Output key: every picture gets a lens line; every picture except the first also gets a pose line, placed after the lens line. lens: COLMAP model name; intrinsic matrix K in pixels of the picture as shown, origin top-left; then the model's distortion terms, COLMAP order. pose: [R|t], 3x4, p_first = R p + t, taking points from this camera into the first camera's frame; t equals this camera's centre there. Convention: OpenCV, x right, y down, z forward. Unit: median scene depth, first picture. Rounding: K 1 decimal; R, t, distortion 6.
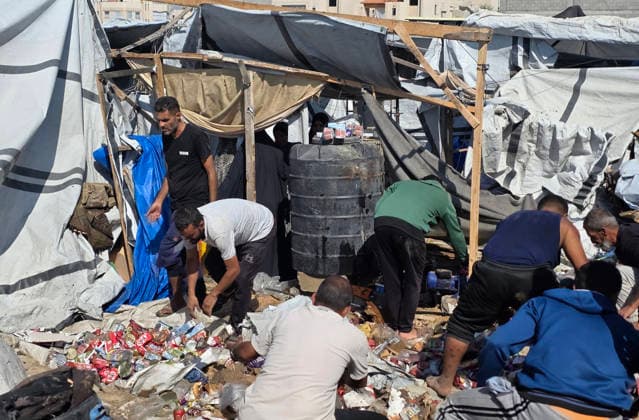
lens RADIAL K [[855.9, 0, 320.8], [0, 855.9, 181.5], [0, 0, 1]] dist [0.054646, 0.000000]
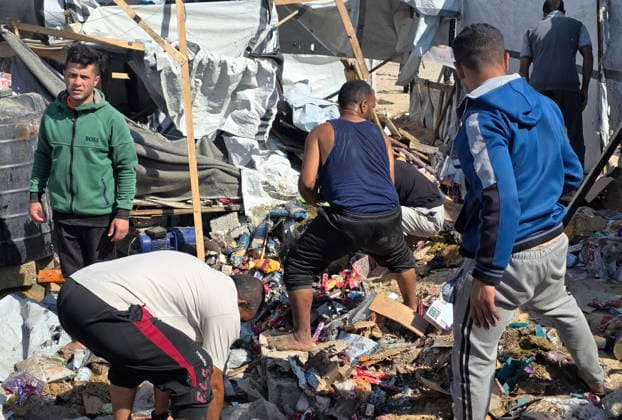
lens RADIAL K [[833.3, 0, 311.5], [0, 833.3, 215.3], [0, 0, 1]] dist [0.069199, 0.000000]
pose [[0.757320, -0.172084, 0.629963, -0.270493], [0.109700, 0.984472, 0.137046, -0.012639], [-0.643764, -0.034681, 0.764438, 0.220975]]
